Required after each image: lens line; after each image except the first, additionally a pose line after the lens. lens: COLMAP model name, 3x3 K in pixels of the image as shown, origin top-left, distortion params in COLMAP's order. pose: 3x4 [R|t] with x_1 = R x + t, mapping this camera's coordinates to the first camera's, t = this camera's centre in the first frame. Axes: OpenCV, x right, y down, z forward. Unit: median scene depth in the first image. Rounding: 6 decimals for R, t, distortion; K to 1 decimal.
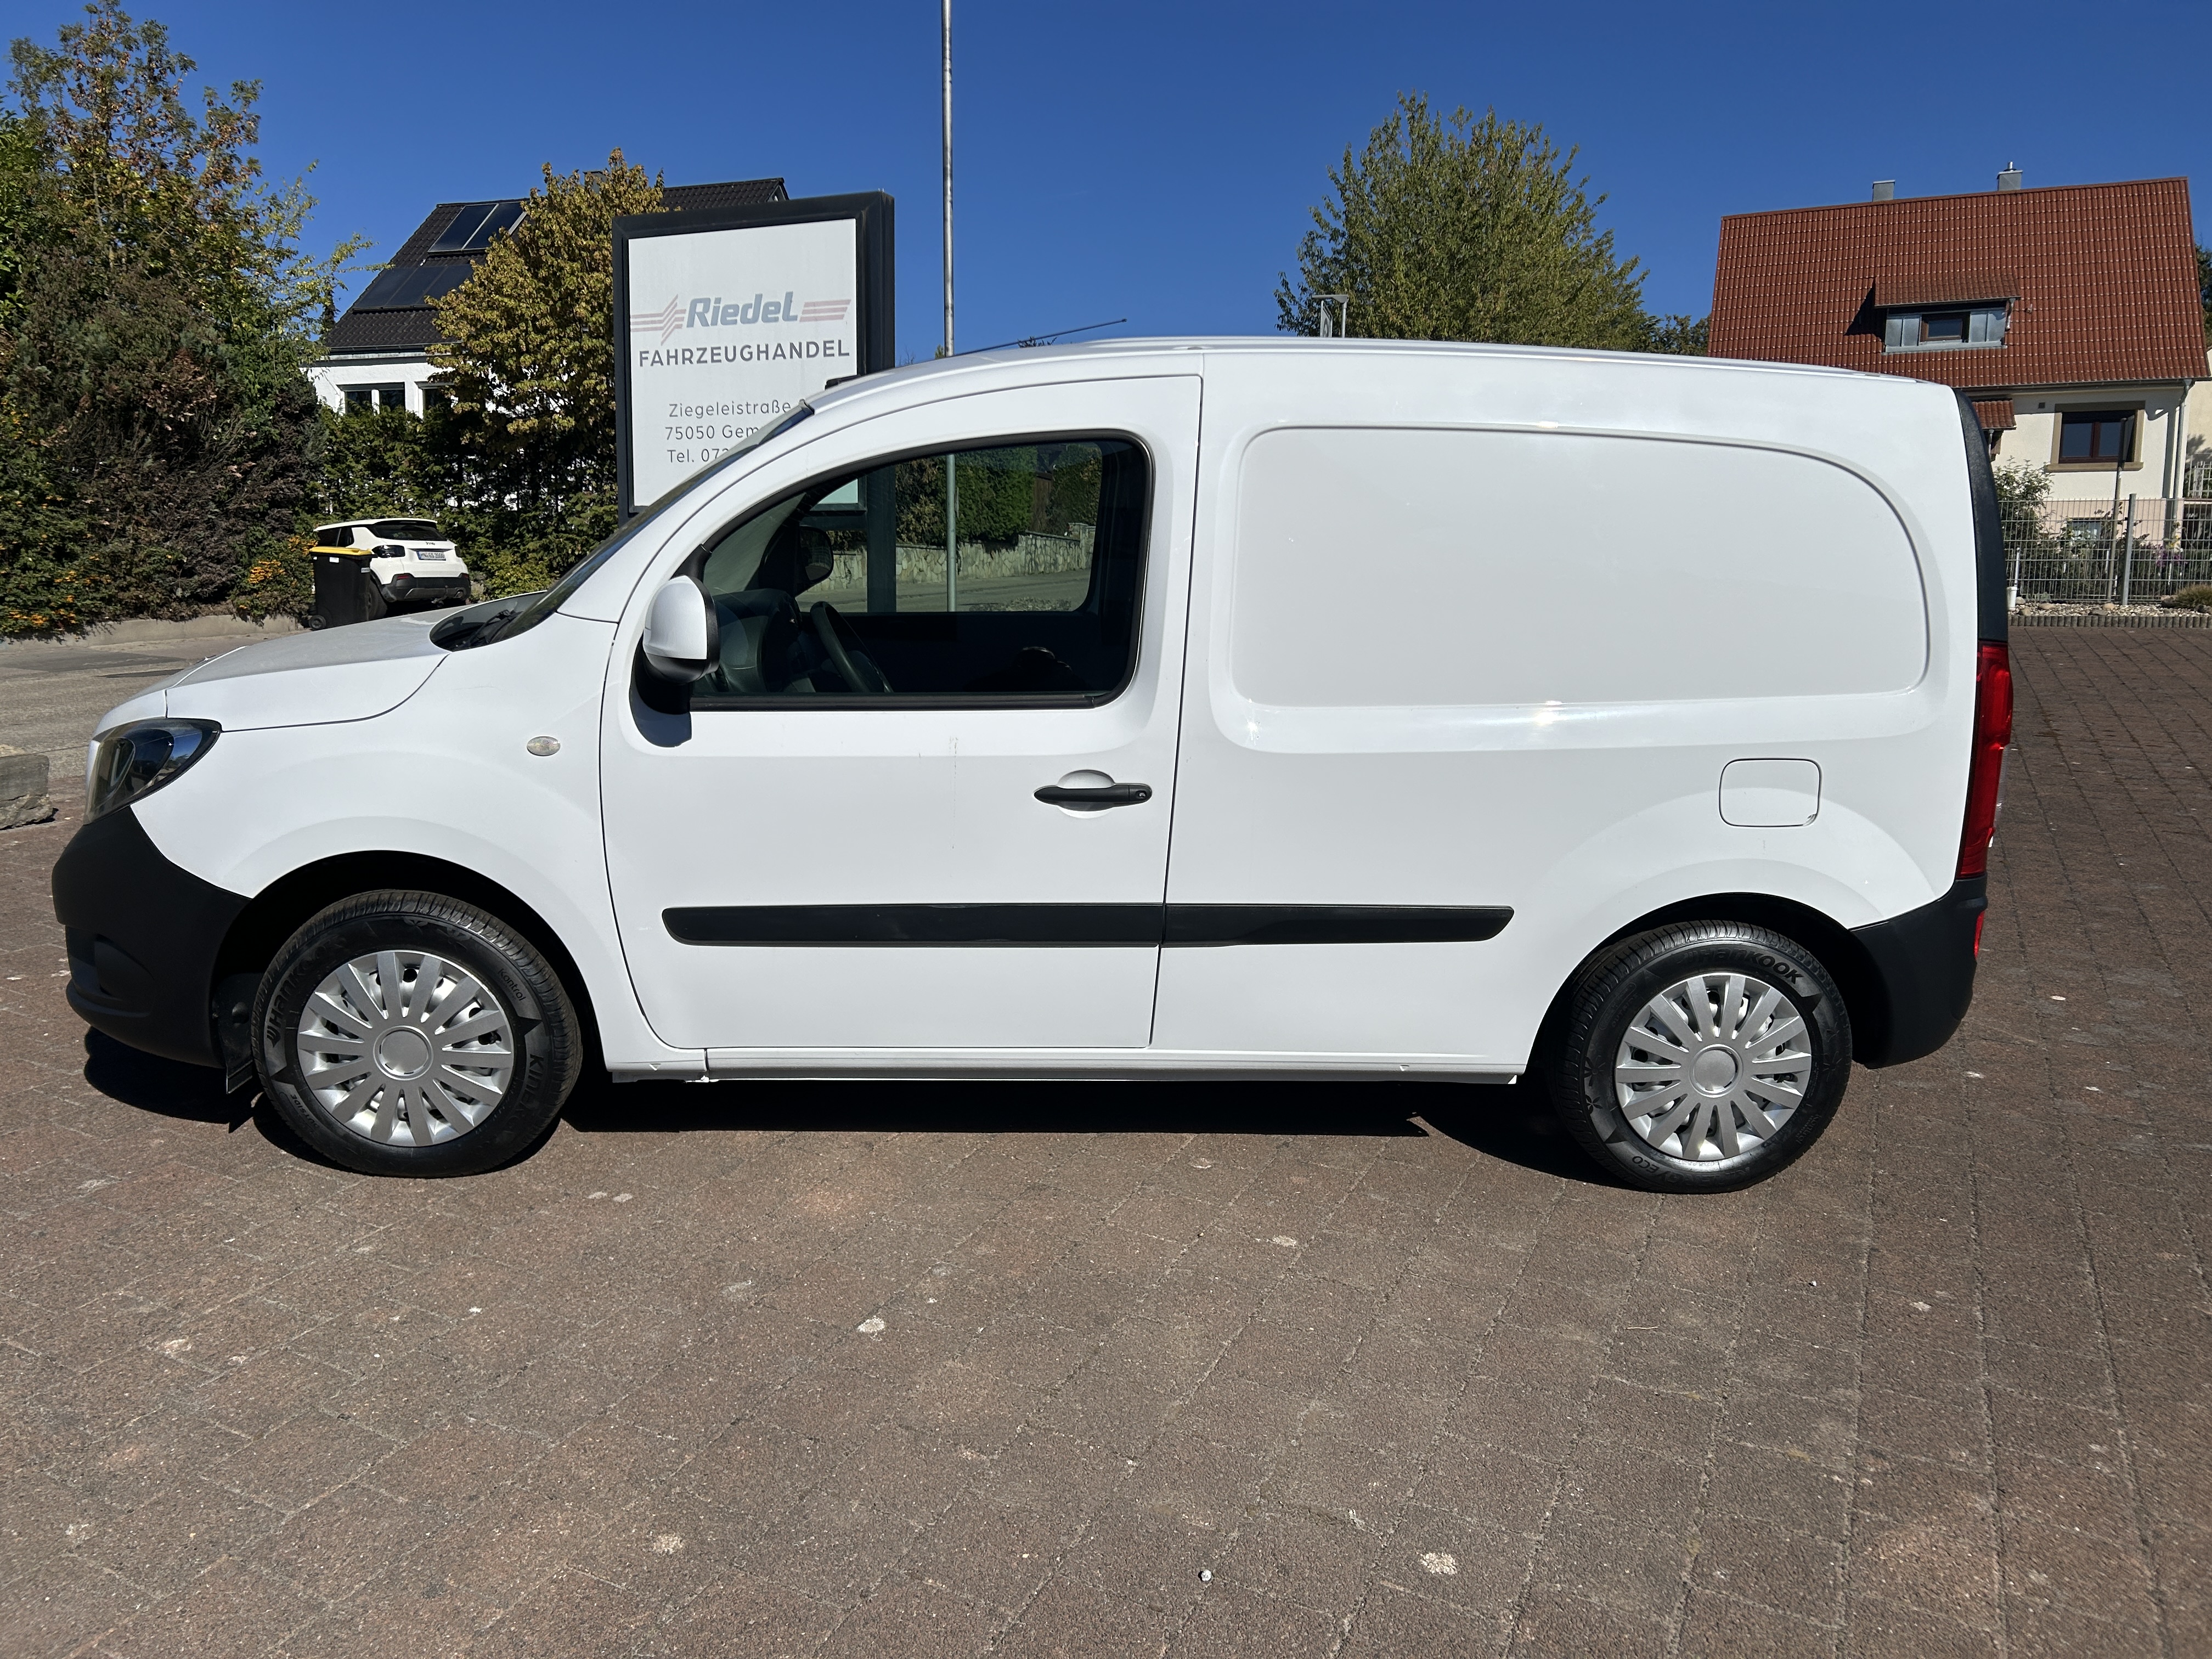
lens RADIAL K [[1709.3, 0, 1095.8], [0, 1709.3, 825.6], [0, 0, 1]] dist [0.042655, -0.042367]
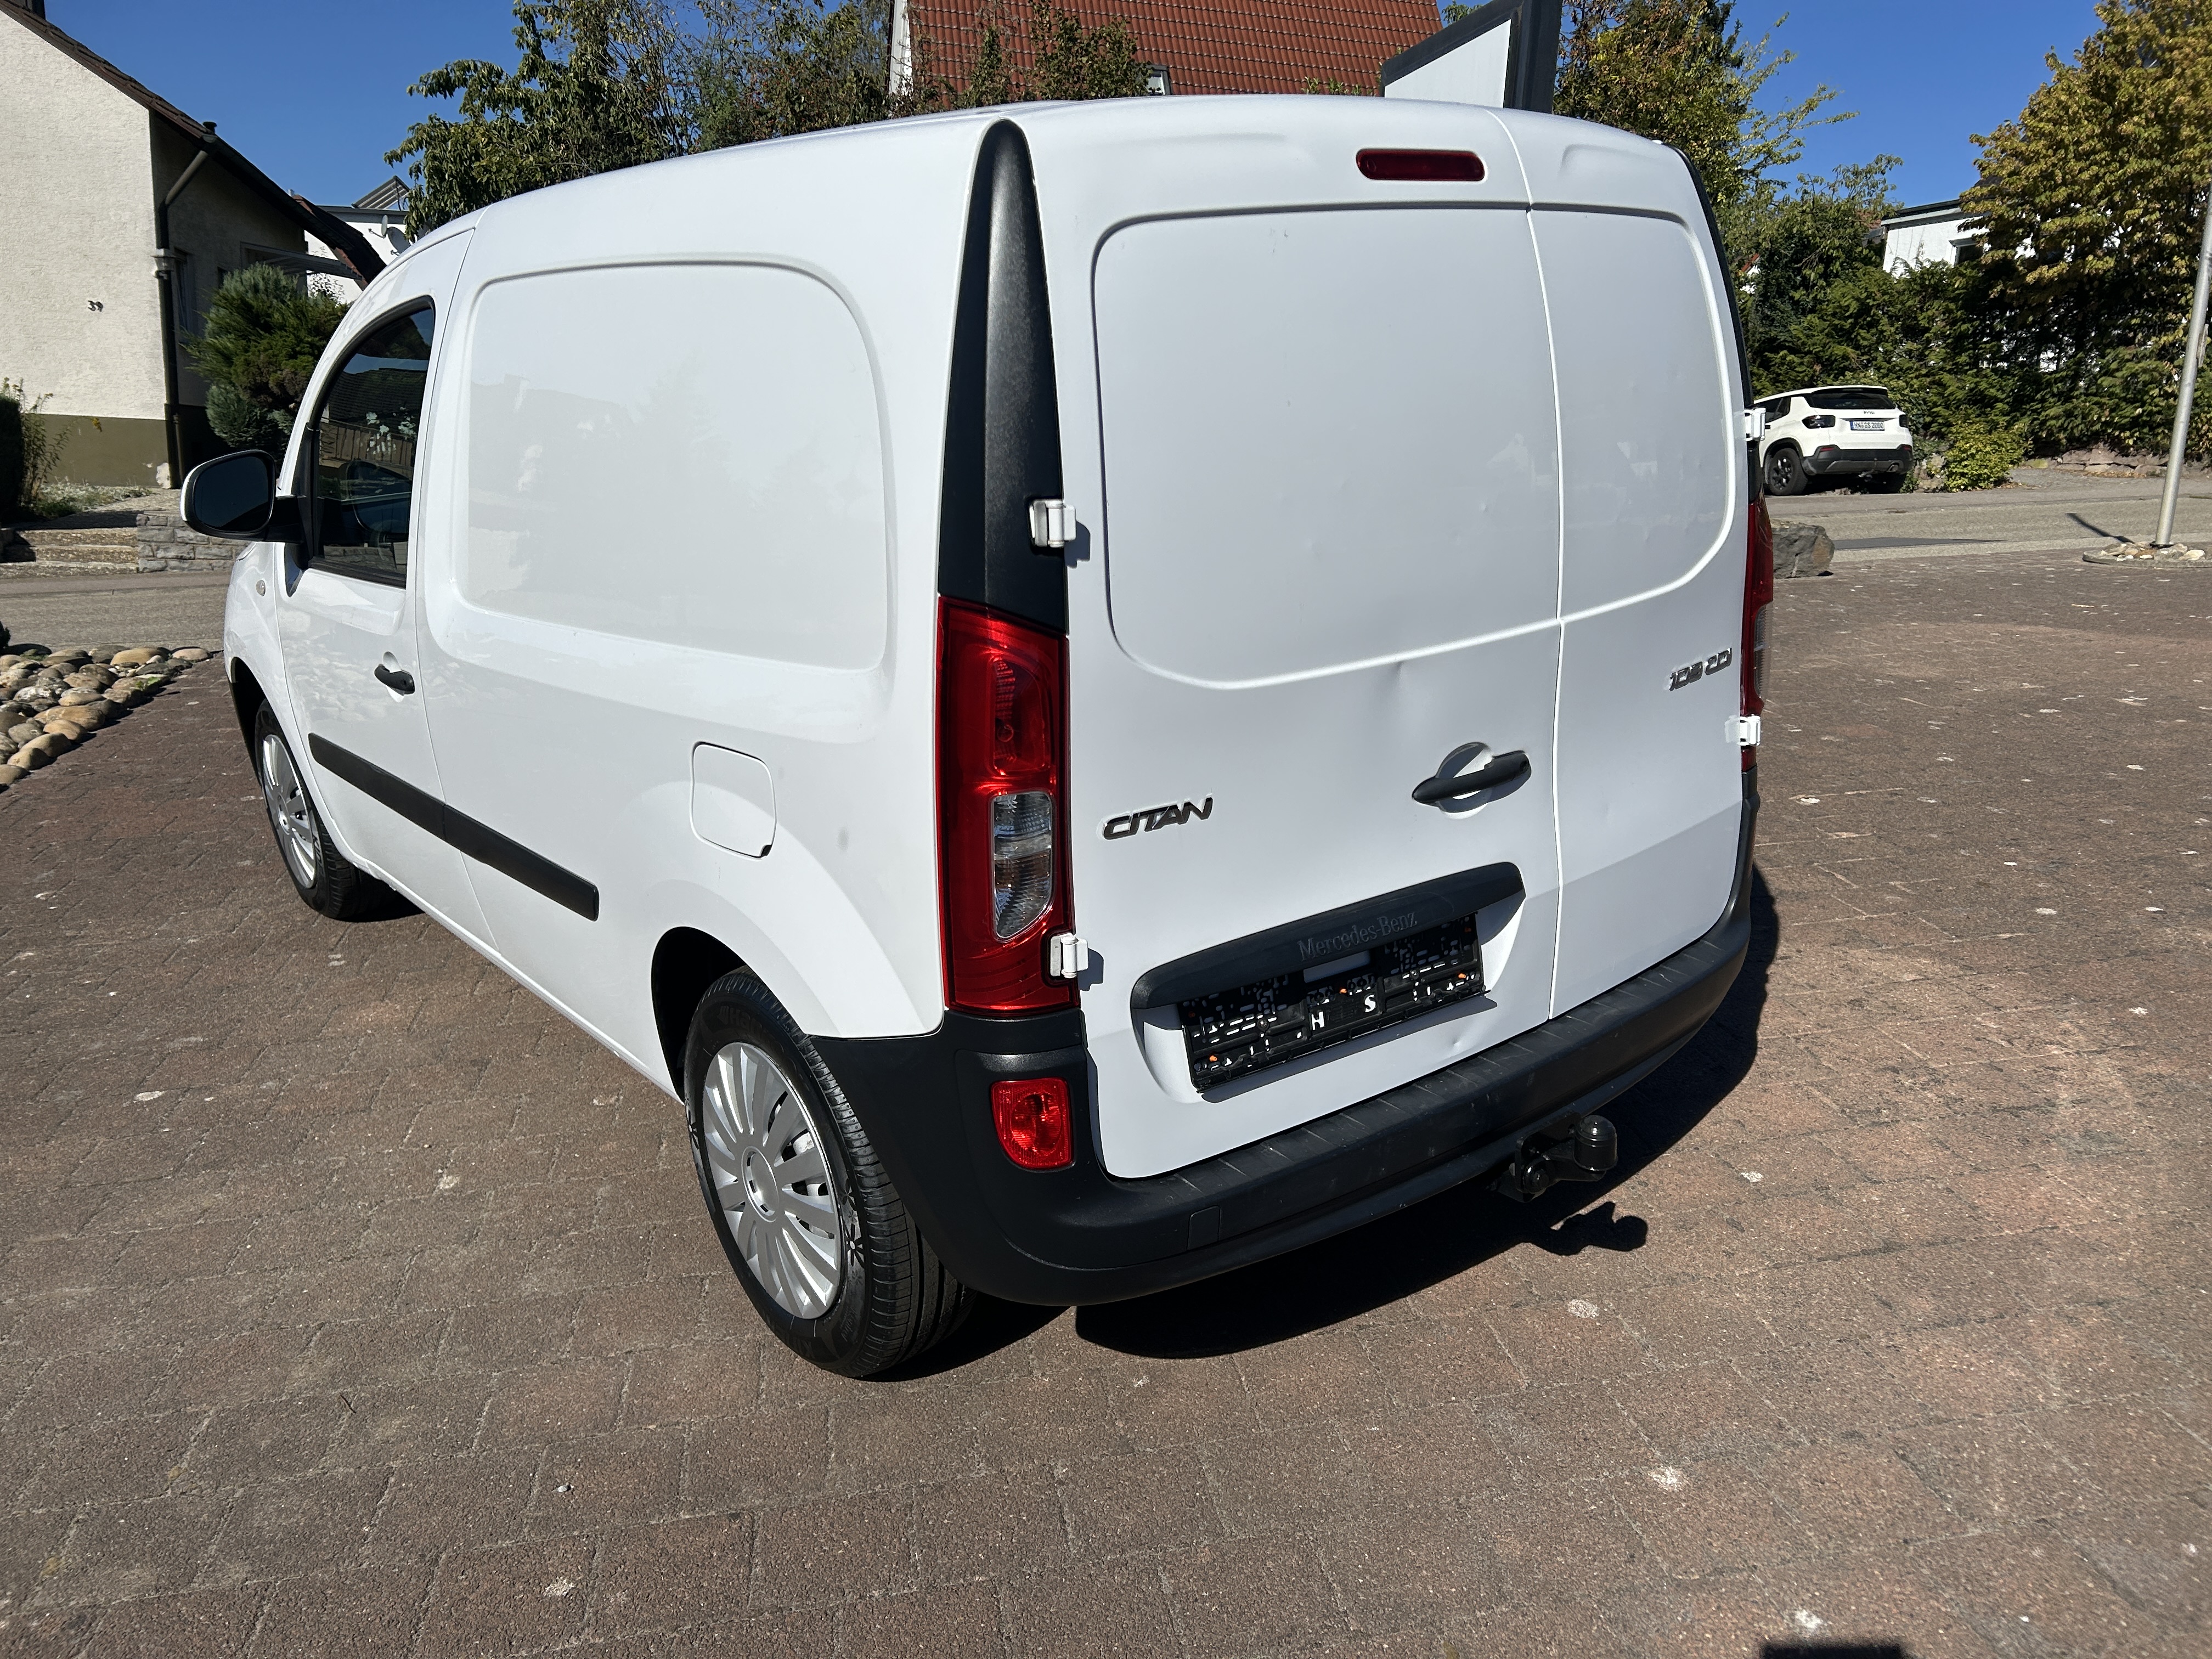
lens RADIAL K [[1709.3, 0, 1095.8], [0, 1709.3, 825.6], [0, 0, 1]] dist [0.042655, -0.042367]
pose [[0.560078, 0.182208, -0.808154, 0.150311], [-0.122735, 0.982998, 0.136569, -0.017309], [0.819298, 0.022700, 0.572919, 0.109744]]
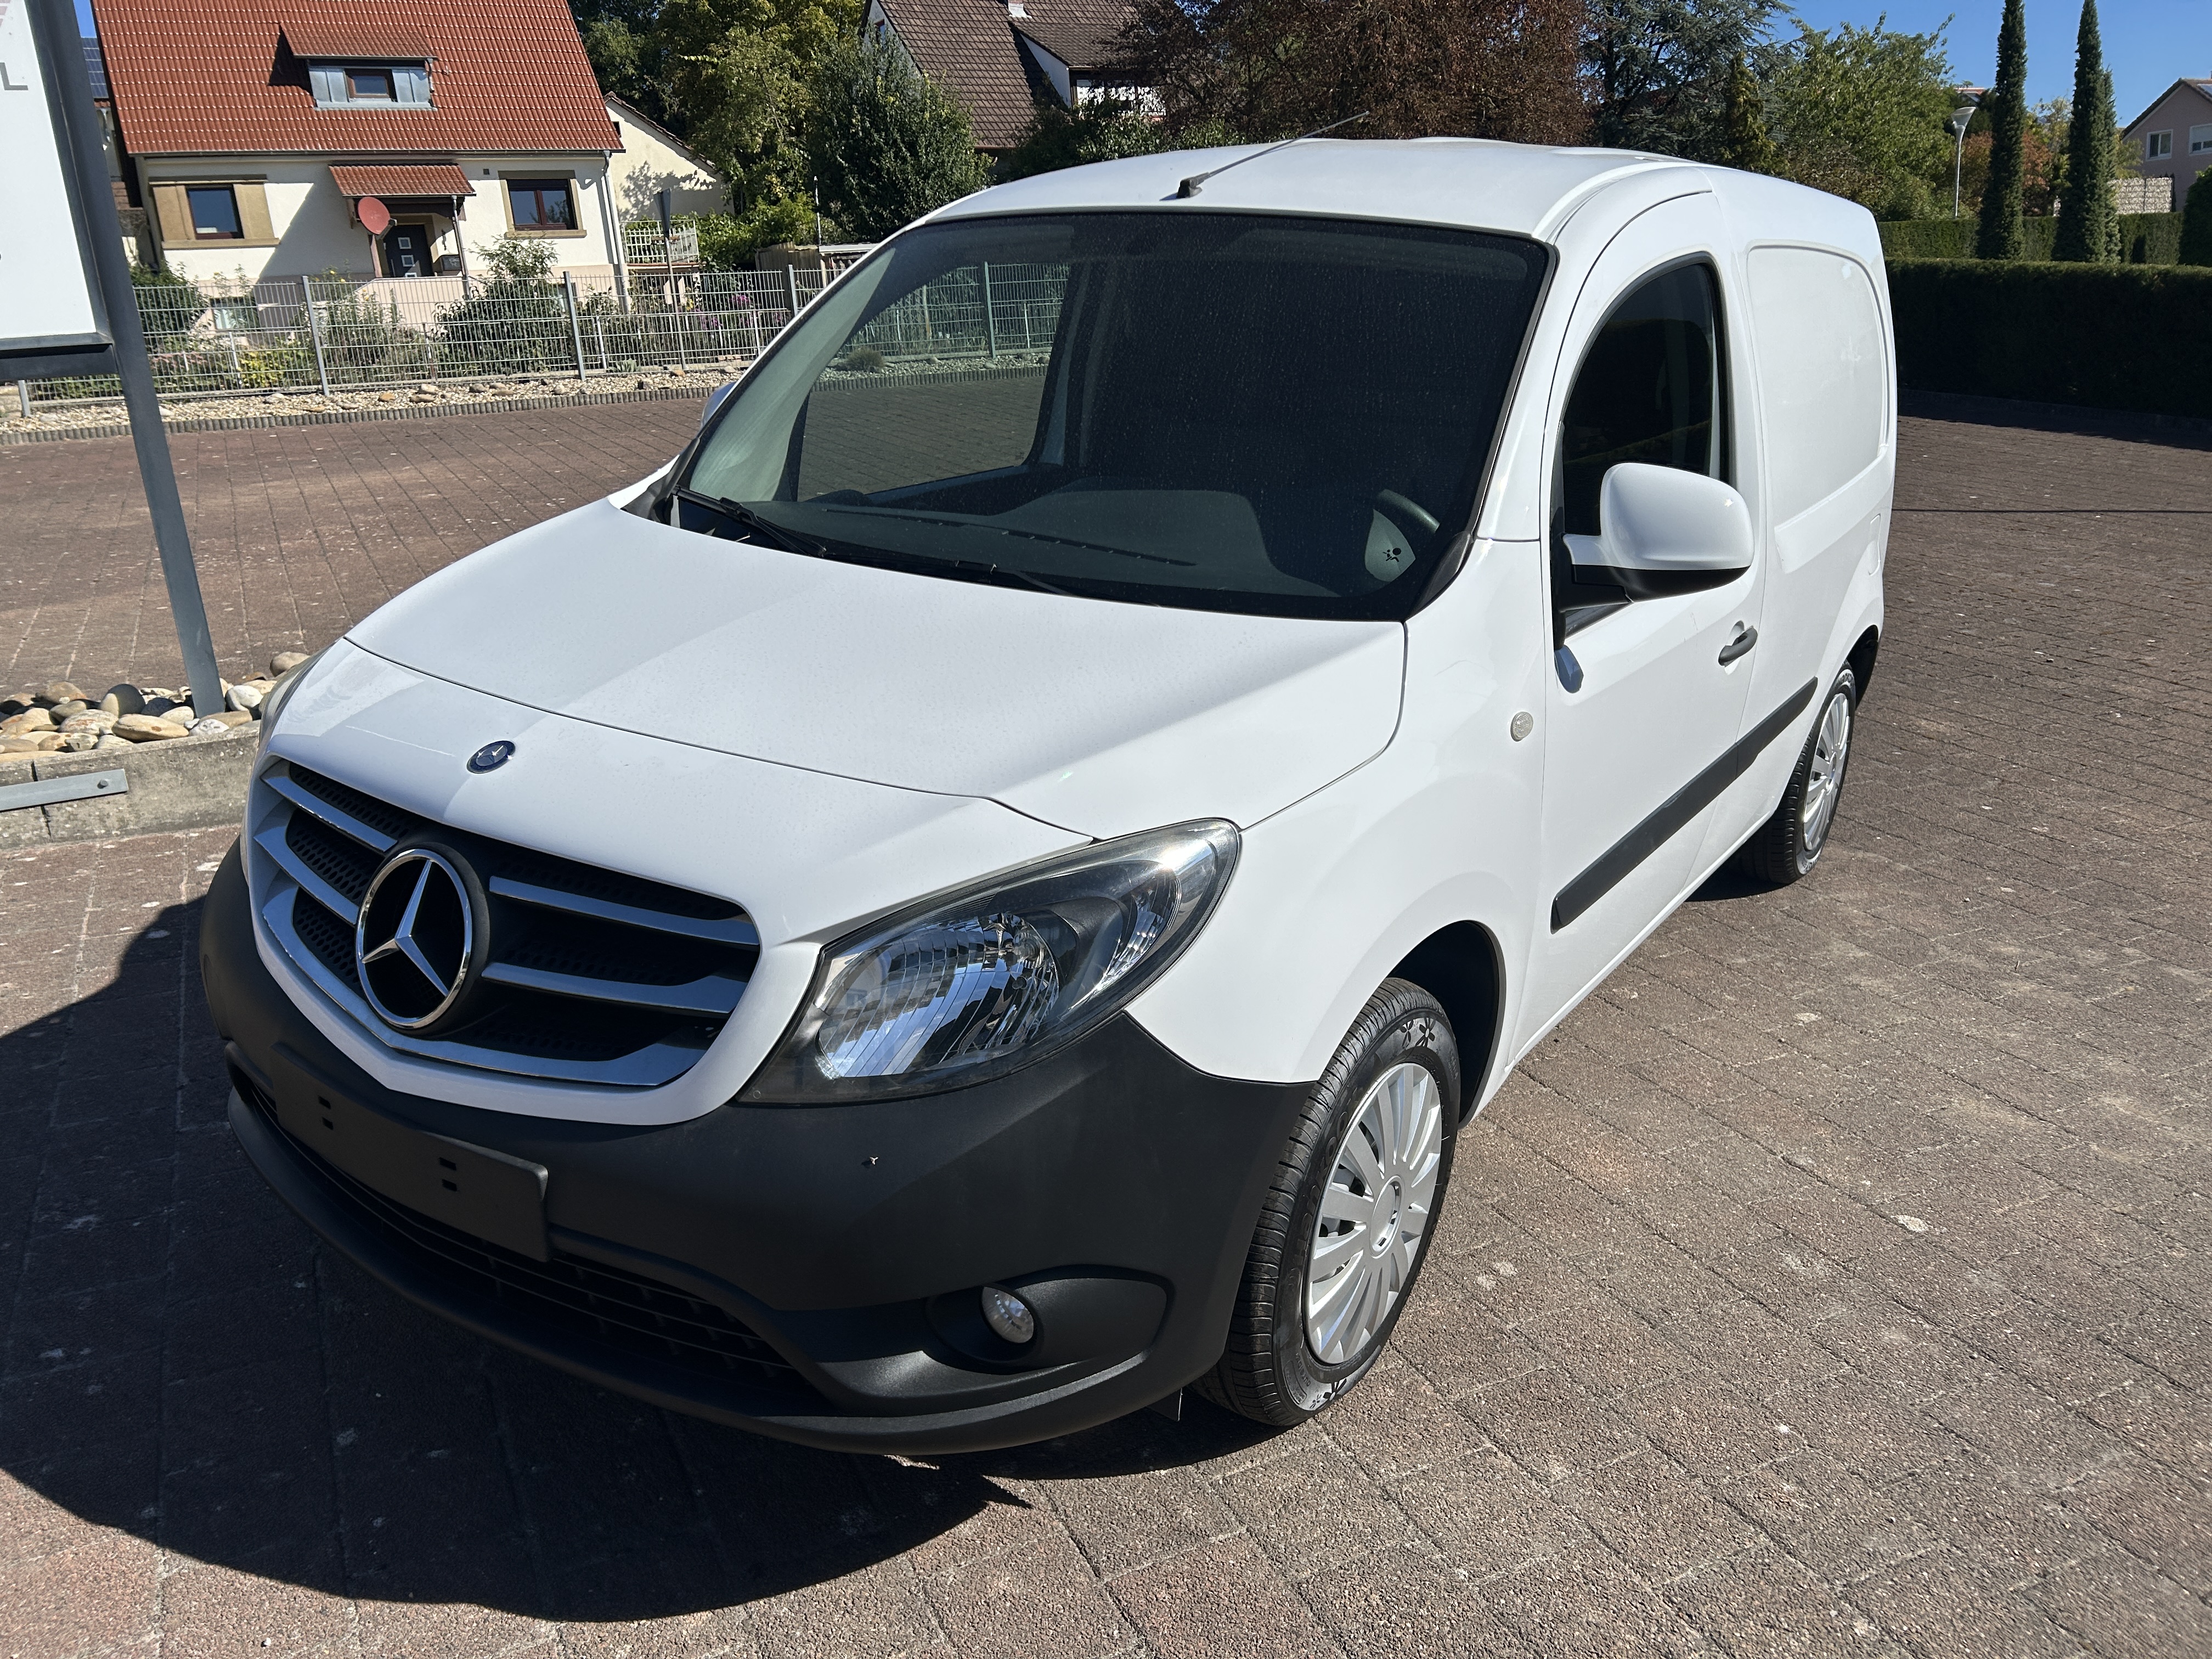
lens RADIAL K [[1709.3, 0, 1095.8], [0, 1709.3, 825.6], [0, 0, 1]] dist [0.042655, -0.042367]
pose [[0.590232, -0.268757, 0.761180, -0.140850], [0.168176, 0.963198, 0.209679, -0.026552], [-0.789520, 0.004253, 0.613710, 0.100570]]
